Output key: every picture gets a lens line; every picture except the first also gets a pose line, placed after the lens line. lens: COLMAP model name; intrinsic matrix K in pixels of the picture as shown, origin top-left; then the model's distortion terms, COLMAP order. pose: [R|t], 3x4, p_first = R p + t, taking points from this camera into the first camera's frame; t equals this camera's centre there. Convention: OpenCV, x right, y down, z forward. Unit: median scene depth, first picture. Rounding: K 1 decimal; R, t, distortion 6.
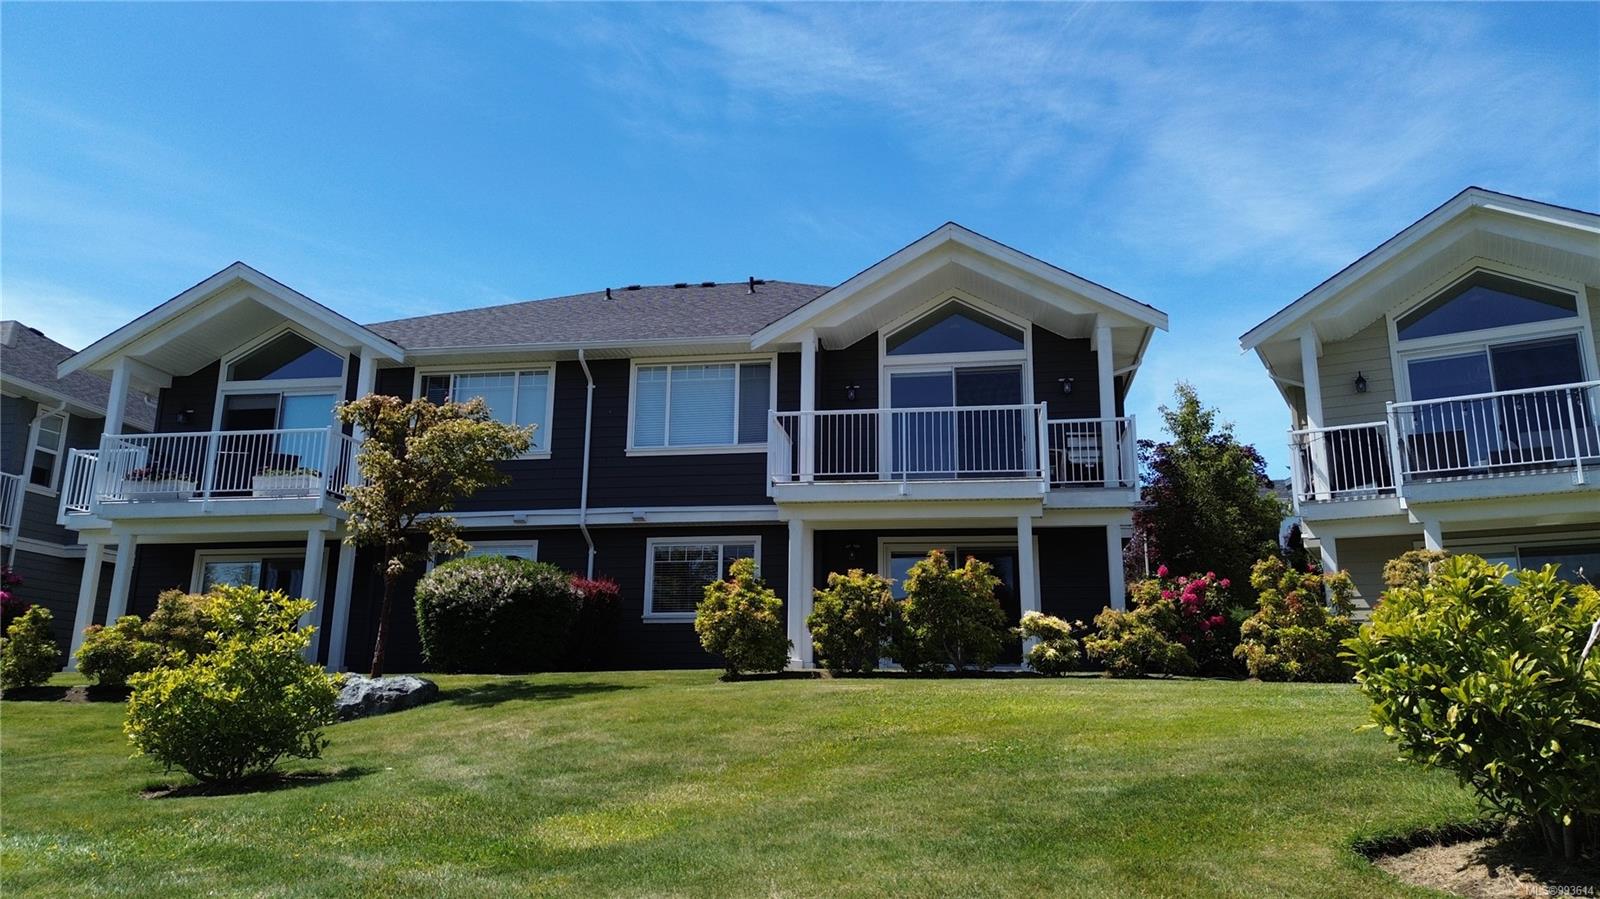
lens RADIAL K [[1138.0, 0, 800.0], [0, 1138.0, 449.5], [0, 0, 1]] dist [0.070693, -0.070168]
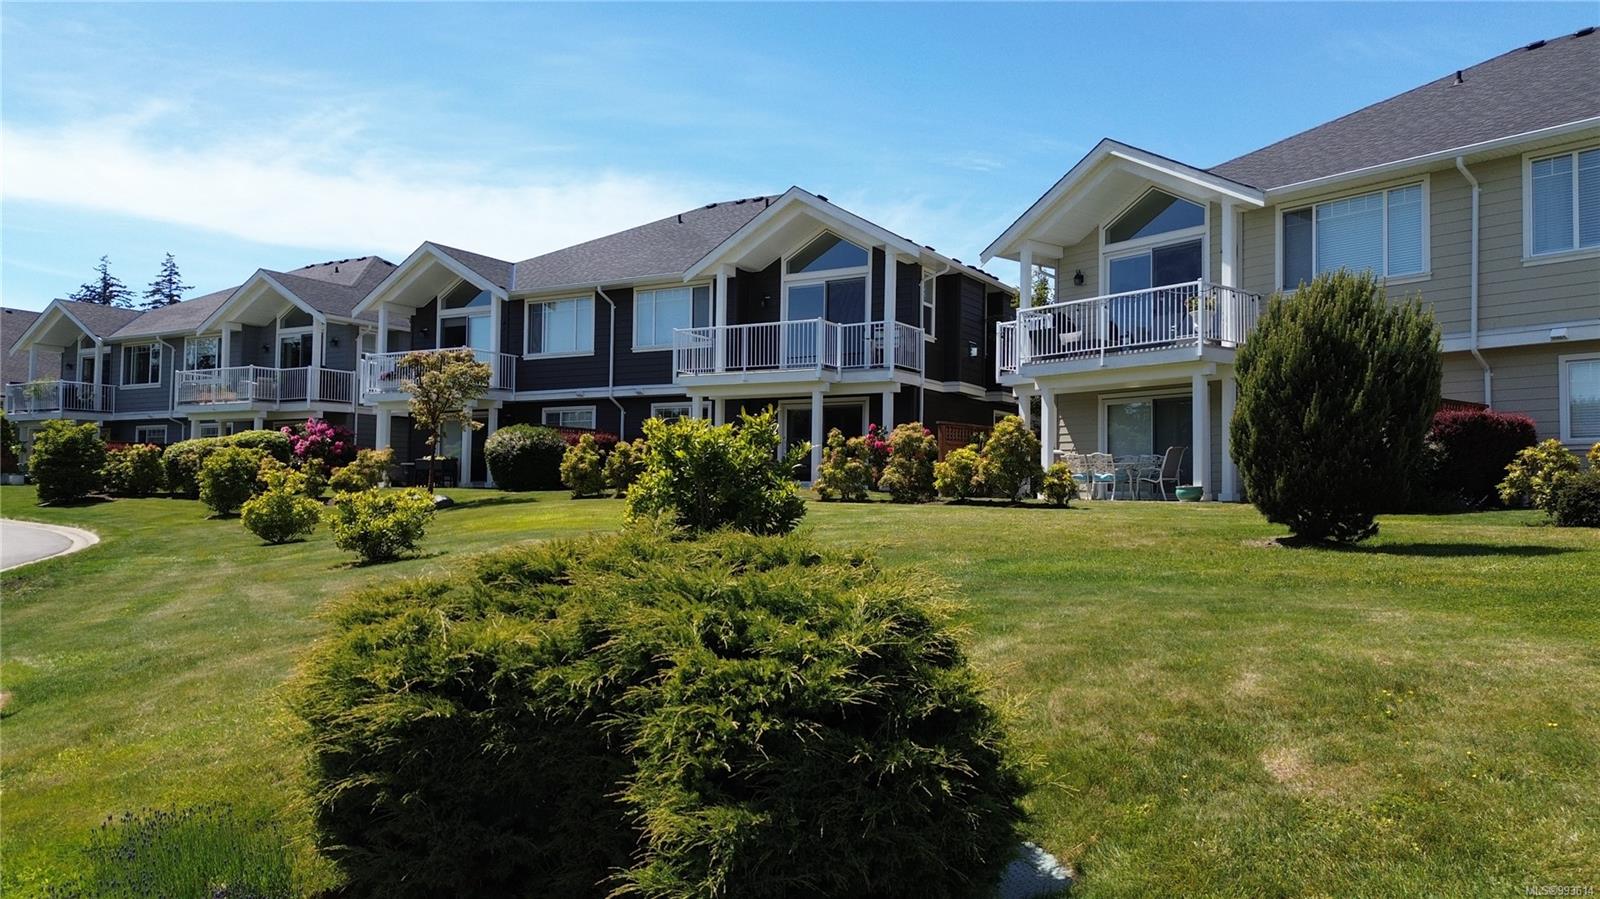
lens RADIAL K [[1138.0, 0, 800.0], [0, 1138.0, 449.5], [0, 0, 1]] dist [0.070693, -0.070168]
pose [[0.929634, -0.014616, -0.368194, 0.637987], [0.080611, 0.983077, 0.164505, -0.102576], [0.359558, -0.182610, 0.915080, -0.375754]]
